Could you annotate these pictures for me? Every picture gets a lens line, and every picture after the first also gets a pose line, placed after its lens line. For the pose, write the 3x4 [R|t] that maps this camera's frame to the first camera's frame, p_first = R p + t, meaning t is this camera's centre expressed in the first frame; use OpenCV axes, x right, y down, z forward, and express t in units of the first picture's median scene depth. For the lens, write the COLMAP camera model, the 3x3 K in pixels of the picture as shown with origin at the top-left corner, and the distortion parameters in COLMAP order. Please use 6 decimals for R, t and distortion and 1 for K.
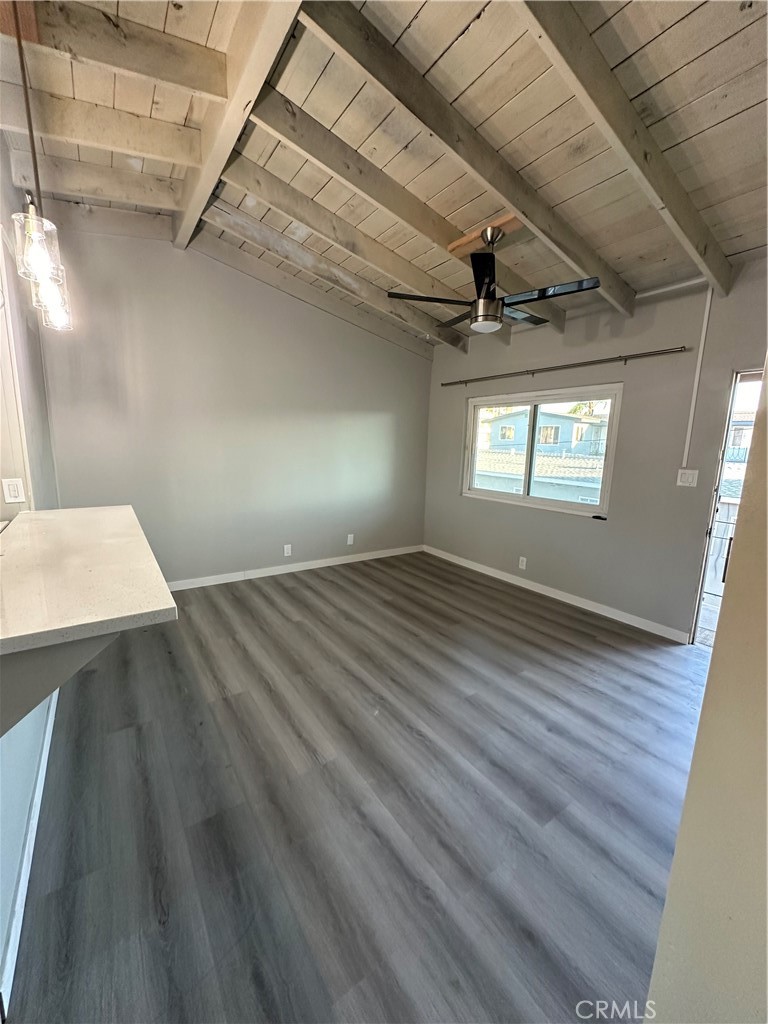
lens RADIAL K [[406.1, 0, 384.0], [0, 406.1, 512.0], [0, 0, 1]] dist [-0.007361, 0.000281]
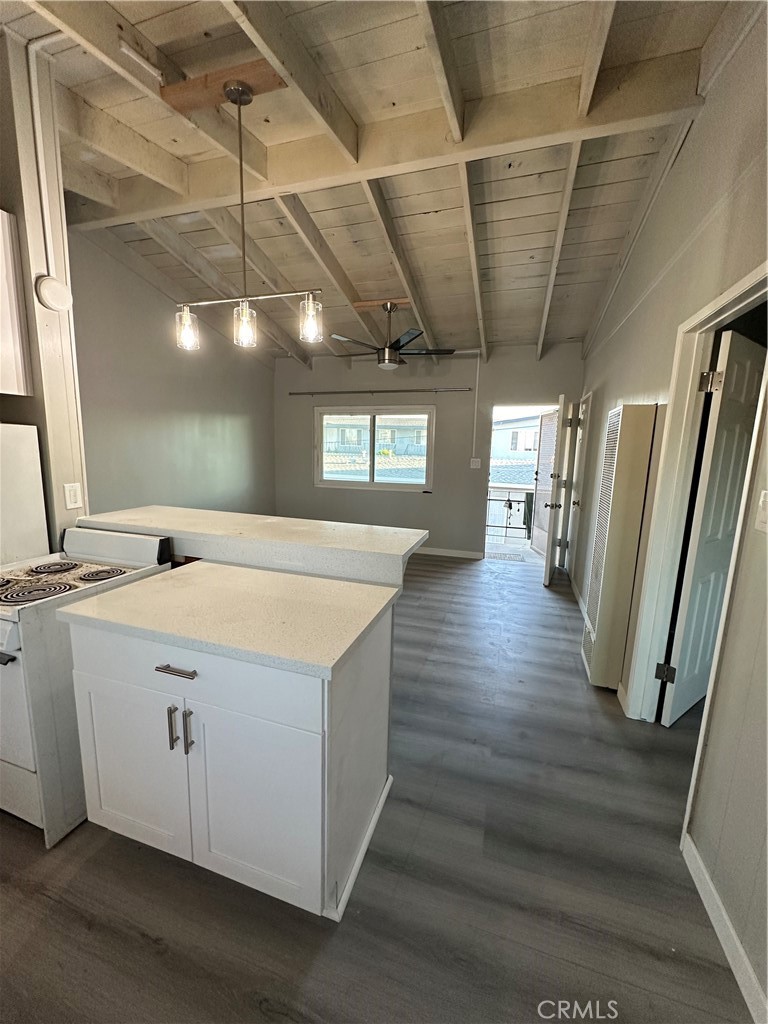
lens RADIAL K [[406.1, 0, 384.0], [0, 406.1, 512.0], [0, 0, 1]] dist [-0.007361, 0.000281]
pose [[0.793403, -0.103694, 0.599799, -0.605827], [0.101399, 0.994130, 0.037736, 0.015641], [-0.600191, 0.030879, 0.799260, -0.143684]]
